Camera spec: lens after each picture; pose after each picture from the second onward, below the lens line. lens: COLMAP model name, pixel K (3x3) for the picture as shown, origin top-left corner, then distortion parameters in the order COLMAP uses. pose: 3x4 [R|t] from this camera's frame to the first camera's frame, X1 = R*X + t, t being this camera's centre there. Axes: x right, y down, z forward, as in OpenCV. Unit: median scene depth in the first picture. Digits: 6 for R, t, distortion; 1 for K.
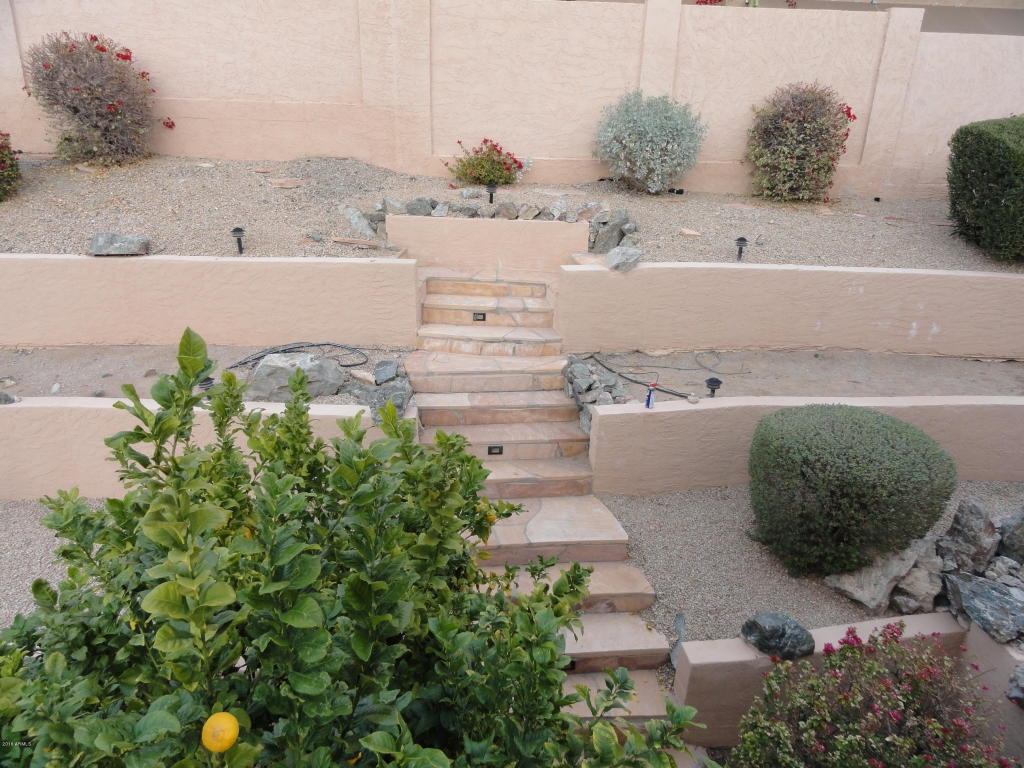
lens RADIAL K [[714.1, 0, 512.1], [0, 714.1, 385.0], [0, 0, 1]] dist [-0.013983, 0.012522]
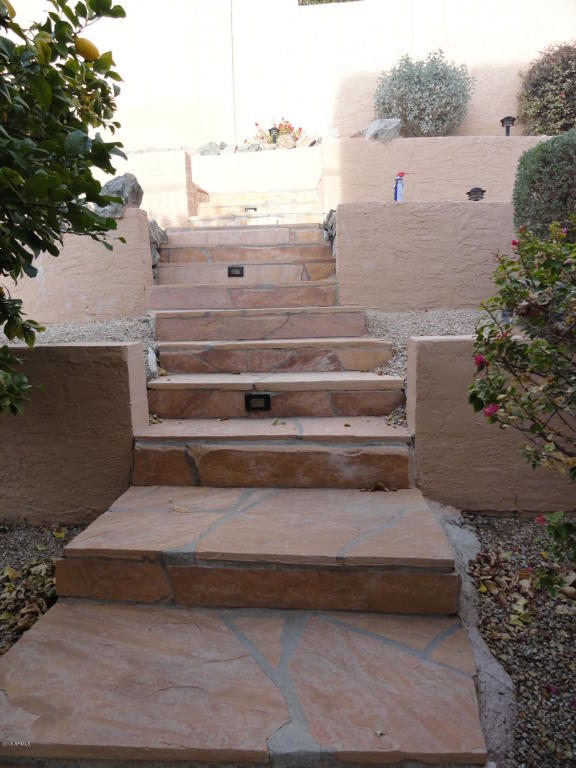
lens RADIAL K [[535.6, 0, 287.6], [0, 535.6, 383.4], [0, 0, 1]] dist [-0.013983, 0.012522]
pose [[0.986234, -0.027111, -0.163116, 0.153137], [-0.010664, 0.973985, -0.226359, 0.390037], [0.165009, 0.224983, 0.960289, 0.370261]]
